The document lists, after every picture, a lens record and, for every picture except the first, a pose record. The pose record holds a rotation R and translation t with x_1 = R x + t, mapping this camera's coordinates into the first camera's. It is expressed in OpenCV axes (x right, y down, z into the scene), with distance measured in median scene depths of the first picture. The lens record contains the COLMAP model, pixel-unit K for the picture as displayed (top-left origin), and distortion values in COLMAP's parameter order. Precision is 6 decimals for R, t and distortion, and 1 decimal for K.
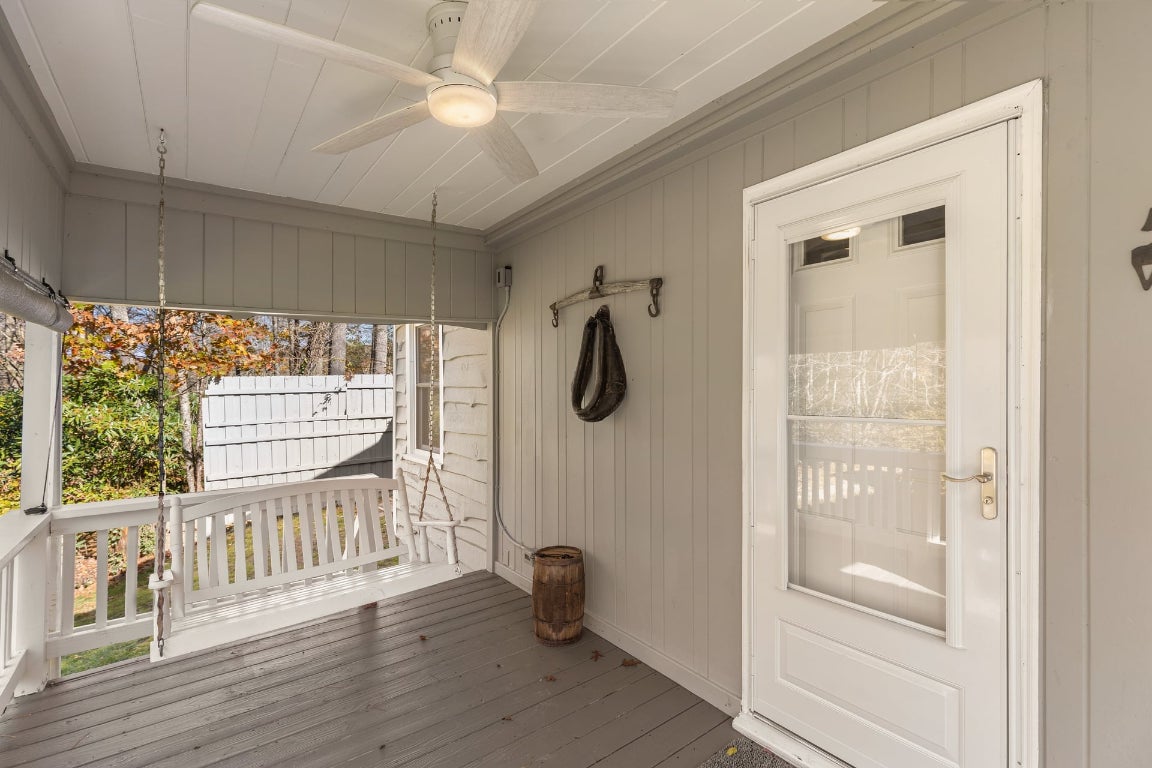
lens RADIAL K [[517.7, 0, 576.1], [0, 517.7, 376.9], [0, 0, 1]] dist [0.006619, -0.003102]
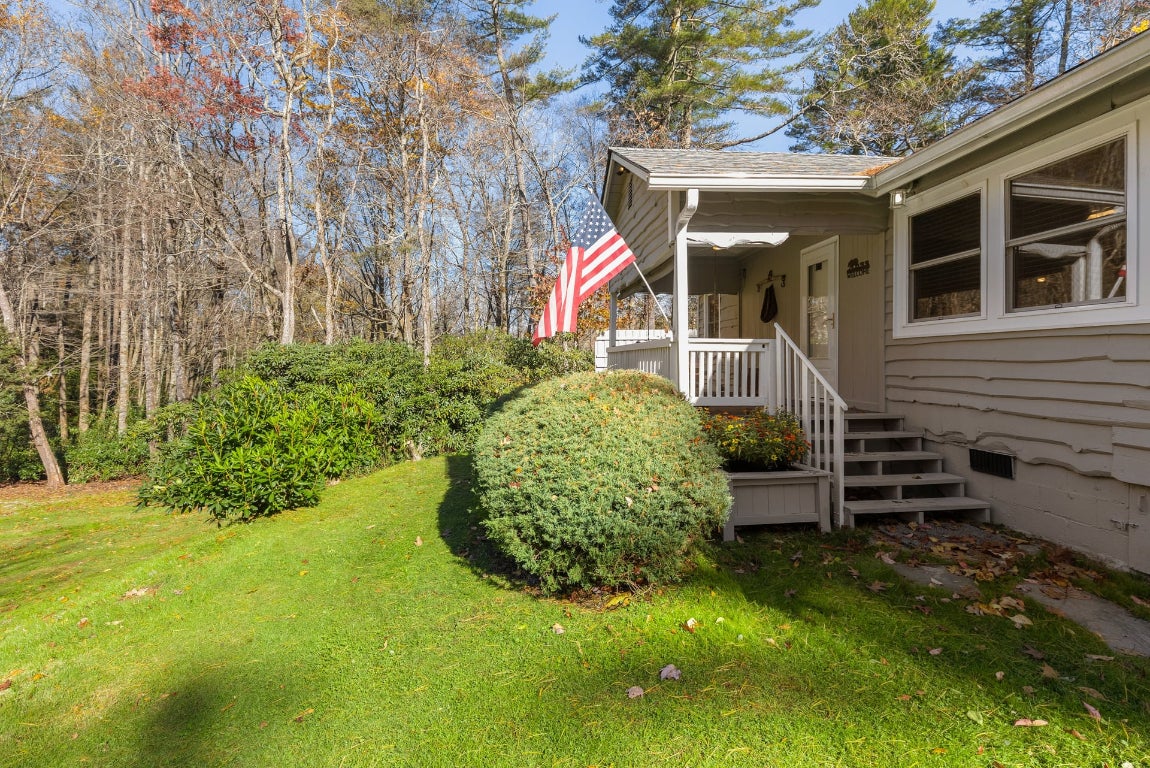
lens RADIAL K [[516.8, 0, 575.1], [0, 516.8, 376.9], [0, 0, 1]] dist [0.006619, -0.003102]
pose [[0.853595, 0.028761, -0.520143, 0.668613], [-0.001806, 0.998632, 0.052256, 0.248743], [0.520934, -0.043666, 0.852479, -2.201867]]
